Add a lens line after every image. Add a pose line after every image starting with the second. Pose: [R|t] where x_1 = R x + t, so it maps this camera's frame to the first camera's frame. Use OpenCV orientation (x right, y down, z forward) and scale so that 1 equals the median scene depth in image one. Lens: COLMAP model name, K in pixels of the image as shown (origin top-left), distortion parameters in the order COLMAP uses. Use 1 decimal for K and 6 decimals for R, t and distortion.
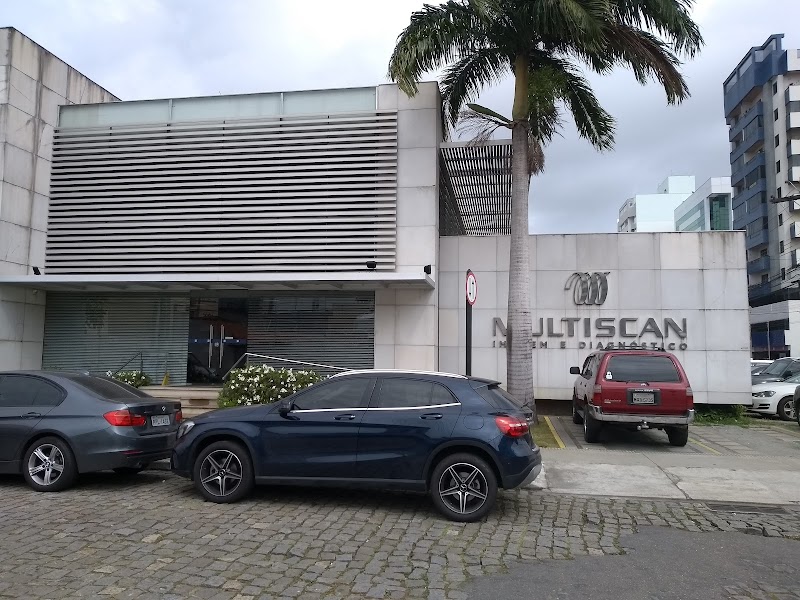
lens RADIAL K [[621.2, 0, 400.0], [0, 621.2, 300.0], [0, 0, 1]] dist [0.003555, 0.000503]
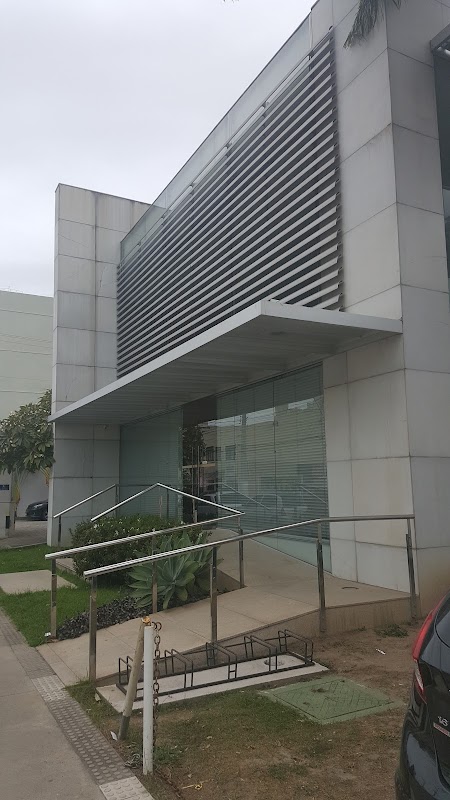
lens RADIAL K [[583.4, 0, 224.6], [0, 583.4, 420.0], [0, 0, 1]] dist [0.002705, 0.000407]
pose [[0.606898, -0.112881, -0.786722, 0.302291], [0.097211, 0.992973, -0.067484, 0.062092], [0.788812, -0.035522, 0.613607, 0.612882]]
